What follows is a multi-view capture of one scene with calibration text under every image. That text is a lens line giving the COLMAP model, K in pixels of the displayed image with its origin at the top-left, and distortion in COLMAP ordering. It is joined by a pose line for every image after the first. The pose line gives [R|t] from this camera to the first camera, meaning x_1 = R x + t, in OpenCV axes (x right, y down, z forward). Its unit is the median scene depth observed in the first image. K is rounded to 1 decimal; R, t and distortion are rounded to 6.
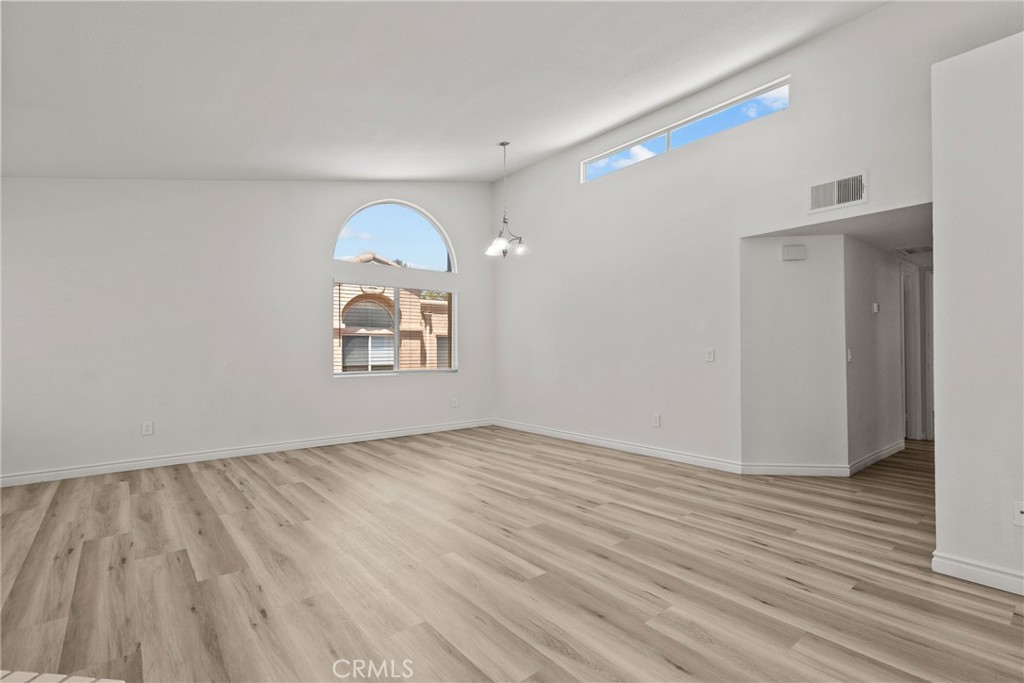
lens RADIAL K [[476.9, 0, 508.5], [0, 476.9, 343.9], [0, 0, 1]] dist [0.001683, 0.000721]
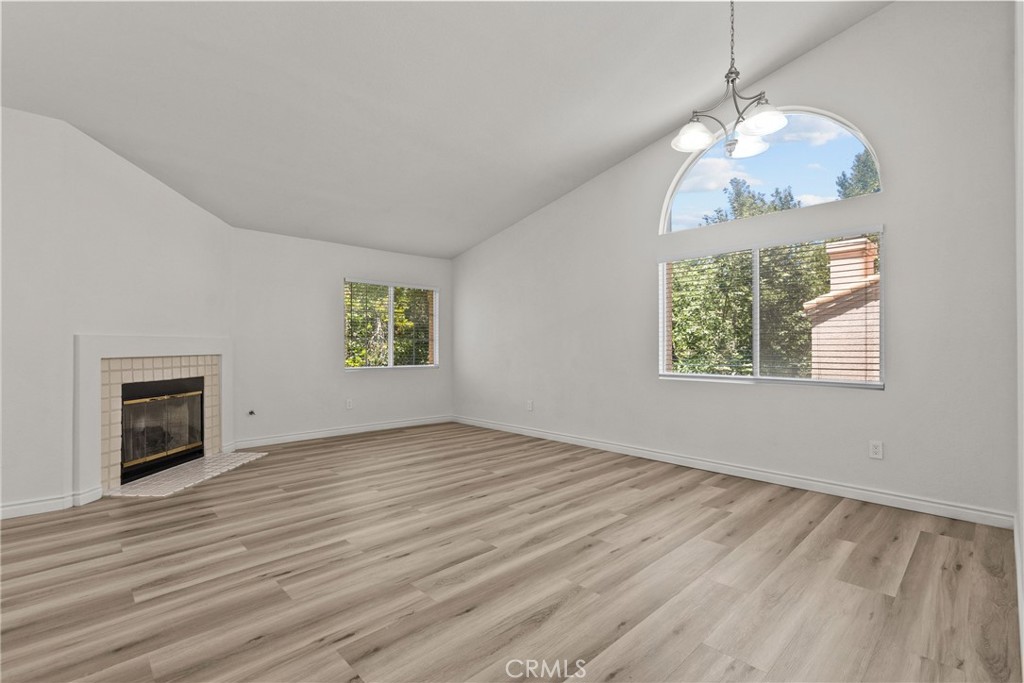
lens RADIAL K [[464.2, 0, 509.5], [0, 464.2, 346.2], [0, 0, 1]] dist [-0.005810, 0.002400]
pose [[0.078258, 0.001971, -0.996931, 0.616556], [0.015149, 0.999880, 0.003166, 0.012268], [0.996818, -0.015350, 0.078219, 1.028851]]
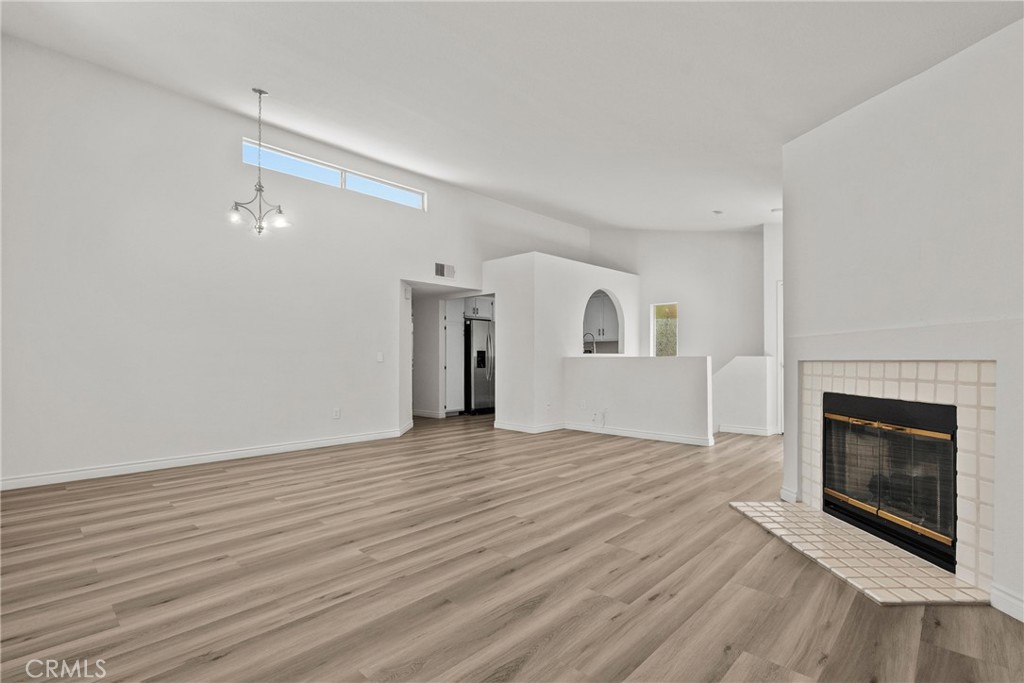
lens RADIAL K [[474.6, 0, 513.1], [0, 474.6, 358.9], [0, 0, 1]] dist [-0.005410, 0.000123]
pose [[-0.128101, 0.003338, 0.991755, -1.175378], [-0.013546, 0.999895, -0.005115, 0.035558], [-0.991669, -0.014090, -0.128042, 0.945928]]
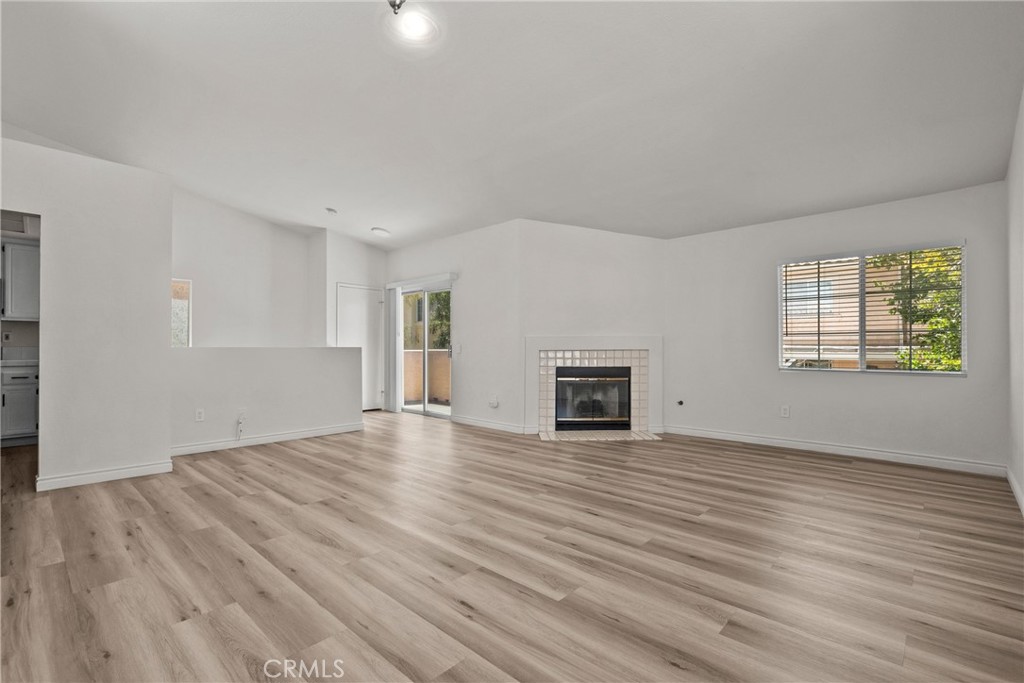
lens RADIAL K [[464.2, 0, 509.5], [0, 464.2, 346.2], [0, 0, 1]] dist [-0.005810, 0.002400]
pose [[-0.990937, 0.004130, -0.134263, -0.055570], [0.007032, 0.999752, -0.021147, 0.045043], [0.134142, -0.021900, -0.990720, 1.797987]]
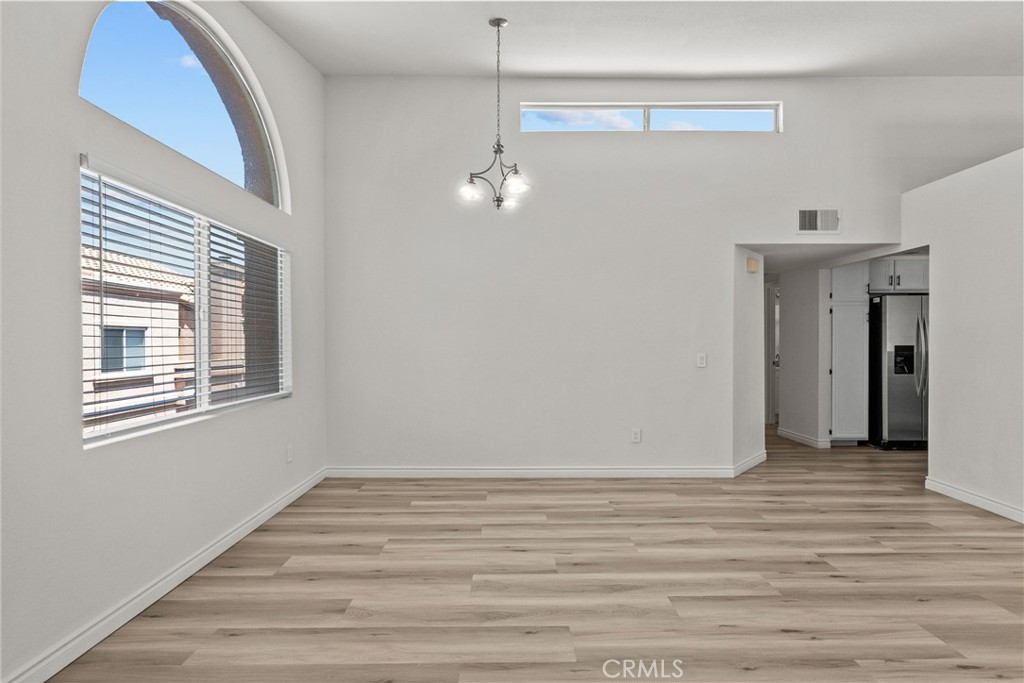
lens RADIAL K [[464.2, 0, 509.5], [0, 464.2, 346.2], [0, 0, 1]] dist [-0.005810, 0.002400]
pose [[0.628380, -0.002868, 0.777901, -0.649976], [-0.012936, 0.999816, 0.014136, -0.016324], [-0.777799, -0.018946, 0.628228, 0.851231]]
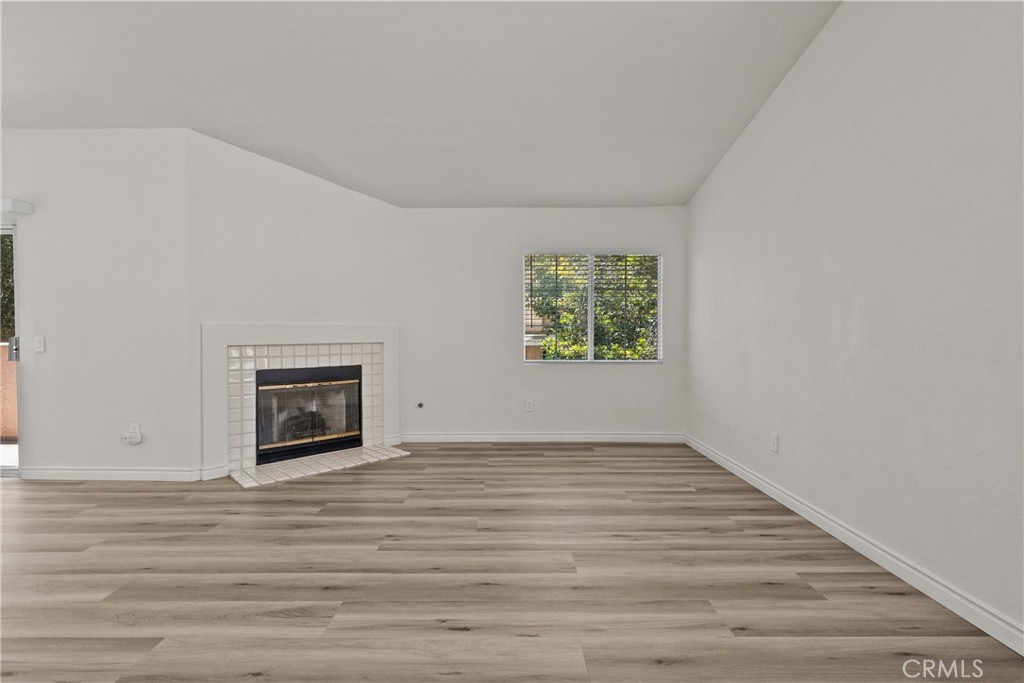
lens RADIAL K [[464.2, 0, 509.5], [0, 464.2, 346.2], [0, 0, 1]] dist [-0.005810, 0.002400]
pose [[-0.632536, 0.023864, -0.774163, 0.021879], [0.016723, 0.999713, 0.017153, 0.021024], [0.774351, -0.002097, -0.632753, 1.373454]]
